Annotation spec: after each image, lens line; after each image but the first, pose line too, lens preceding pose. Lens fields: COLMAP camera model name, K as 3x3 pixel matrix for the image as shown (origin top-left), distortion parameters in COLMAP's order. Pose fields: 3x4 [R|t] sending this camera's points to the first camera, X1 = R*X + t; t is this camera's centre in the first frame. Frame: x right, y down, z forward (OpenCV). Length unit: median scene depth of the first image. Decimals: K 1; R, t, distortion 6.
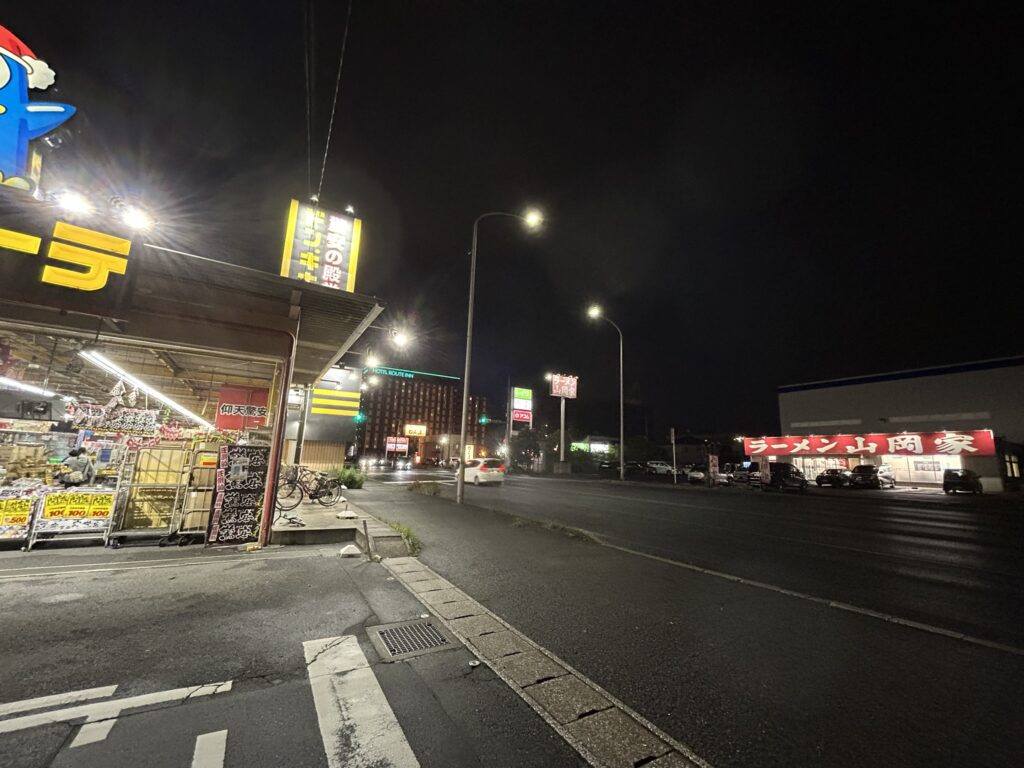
lens RADIAL K [[414.2, 0, 511.8], [0, 414.2, 388.1], [0, 0, 1]] dist [0.000837, -0.000681]
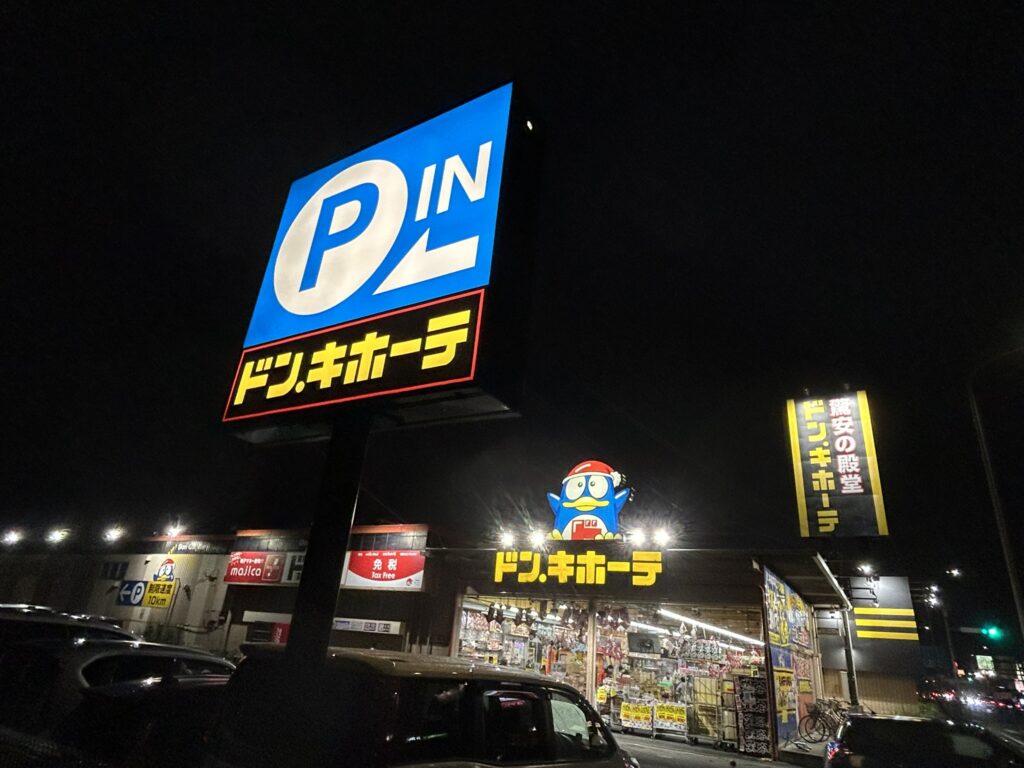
lens RADIAL K [[605.8, 0, 512.6], [0, 605.8, 386.7], [0, 0, 1]] dist [0.000872, 0.000719]
pose [[0.475440, -0.351579, -0.806442, 0.942363], [0.093124, 0.931636, -0.351257, -0.123975], [0.874806, 0.091903, 0.475678, -0.727409]]
